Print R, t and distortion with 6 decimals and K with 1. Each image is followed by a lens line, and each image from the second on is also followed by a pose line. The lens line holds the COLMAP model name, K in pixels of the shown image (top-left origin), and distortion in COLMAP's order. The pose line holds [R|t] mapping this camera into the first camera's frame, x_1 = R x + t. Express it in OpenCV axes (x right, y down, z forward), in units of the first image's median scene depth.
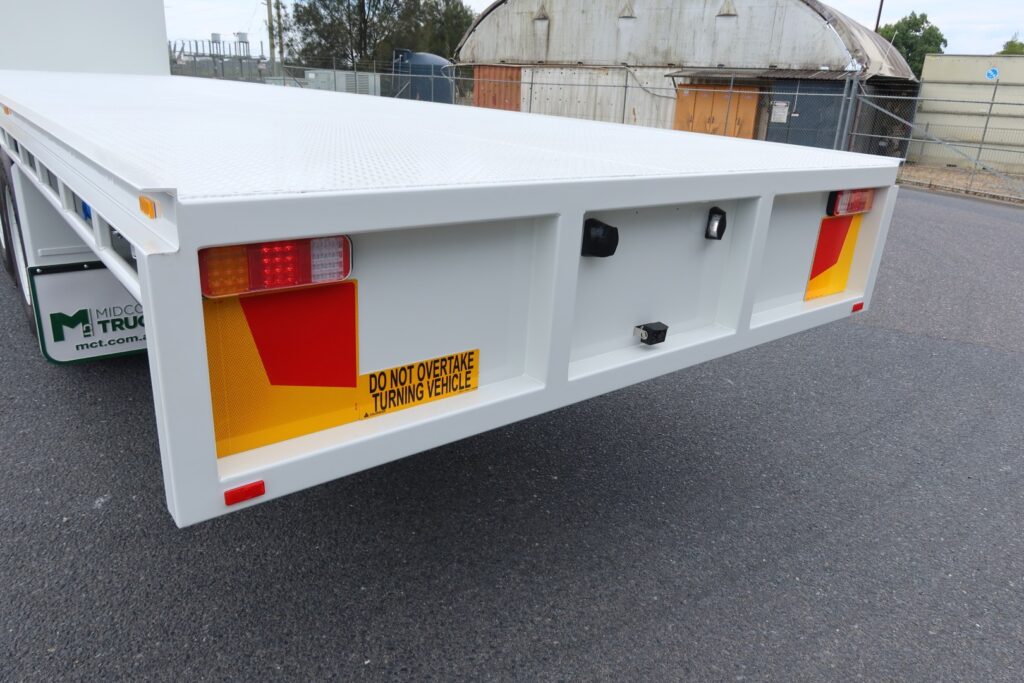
lens RADIAL K [[699.4, 0, 510.6], [0, 699.4, 343.1], [0, 0, 1]] dist [-0.028470, 0.004537]
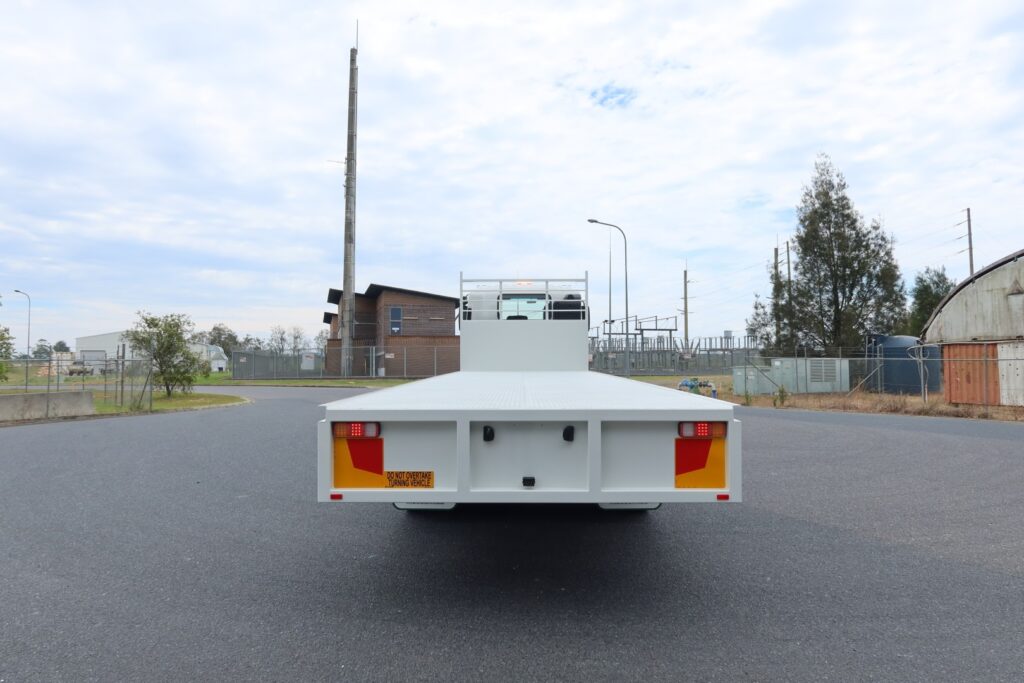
lens RADIAL K [[714.7, 0, 513.7], [0, 714.7, 336.7], [0, 0, 1]] dist [-0.028507, 0.008836]
pose [[0.773477, -0.076535, -0.629186, 0.108815], [-0.178934, 0.925937, -0.332600, 0.021497], [0.608043, 0.369841, 0.702496, -0.050736]]
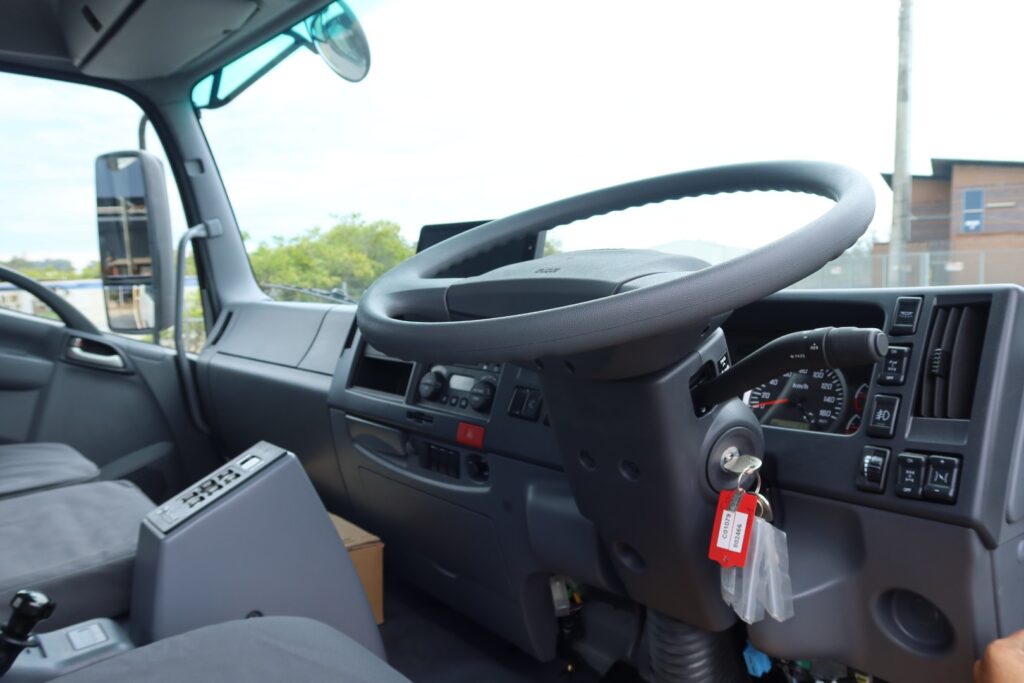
lens RADIAL K [[714.7, 0, 522.0], [0, 714.7, 339.4], [0, 0, 1]] dist [-0.028507, 0.008836]
pose [[0.079536, 0.039491, -0.996049, -0.286616], [-0.311756, 0.950076, 0.012773, -0.234230], [0.946827, 0.309509, 0.087877, 0.456994]]
